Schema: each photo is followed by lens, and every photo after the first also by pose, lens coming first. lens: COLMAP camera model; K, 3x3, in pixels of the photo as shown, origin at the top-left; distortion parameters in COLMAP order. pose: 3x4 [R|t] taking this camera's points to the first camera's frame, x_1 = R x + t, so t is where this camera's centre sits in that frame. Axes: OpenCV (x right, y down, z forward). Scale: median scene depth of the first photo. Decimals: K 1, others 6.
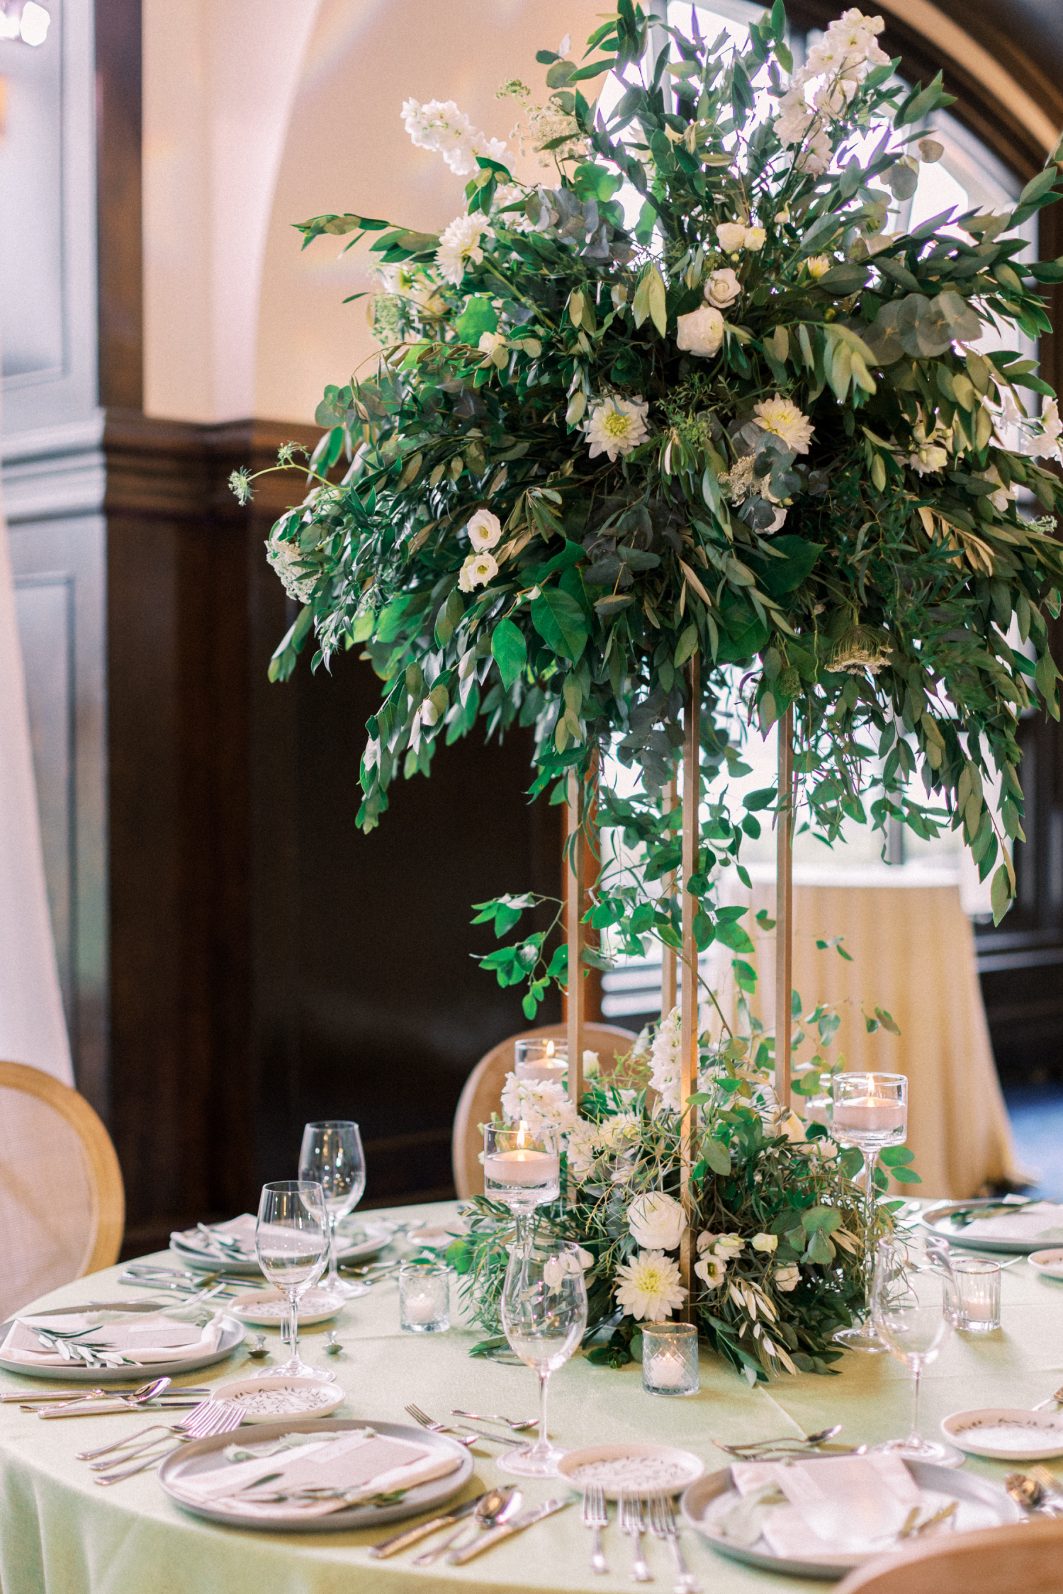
lens RADIAL K [[2214.8, 0, 533.4], [0, 2214.8, 802.0], [0, 0, 1]] dist [0.018398, 0.000000]
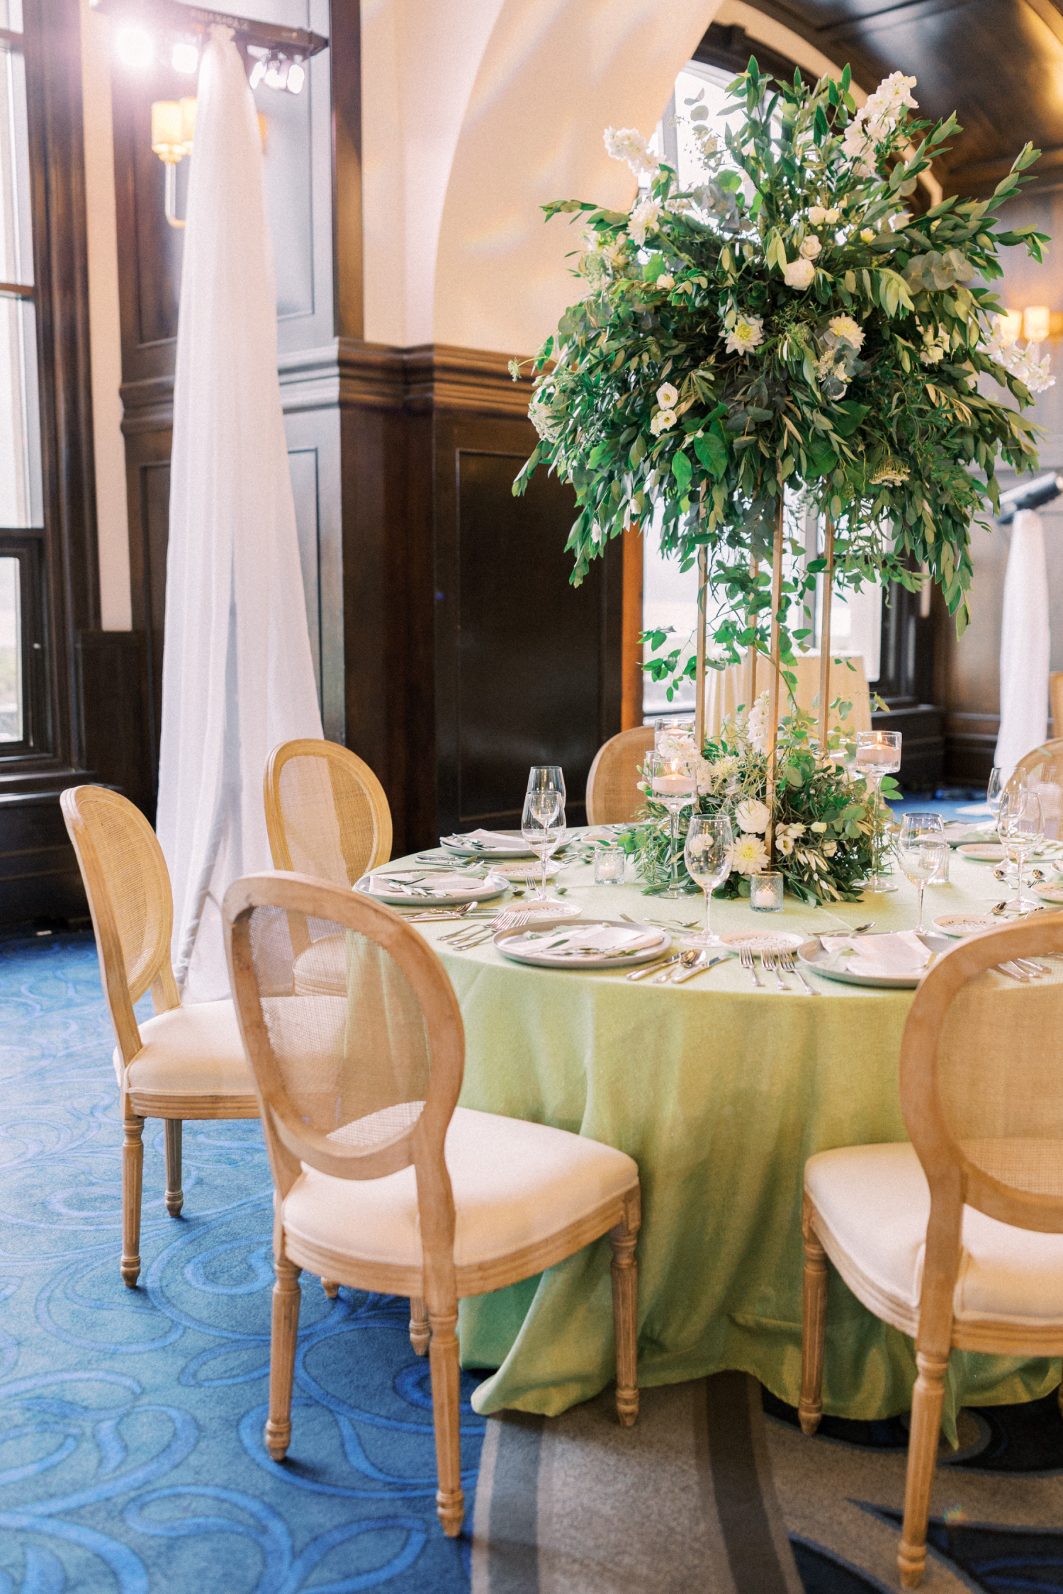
lens RADIAL K [[1508.7, 0, 530.5], [0, 1508.7, 788.7], [0, 0, 1]] dist [0.004146, 0.000000]
pose [[0.999791, 0.000600, 0.020434, -0.141695], [-0.002610, 0.995136, 0.098471, 0.056496], [-0.020276, -0.098504, 0.994930, -0.145041]]
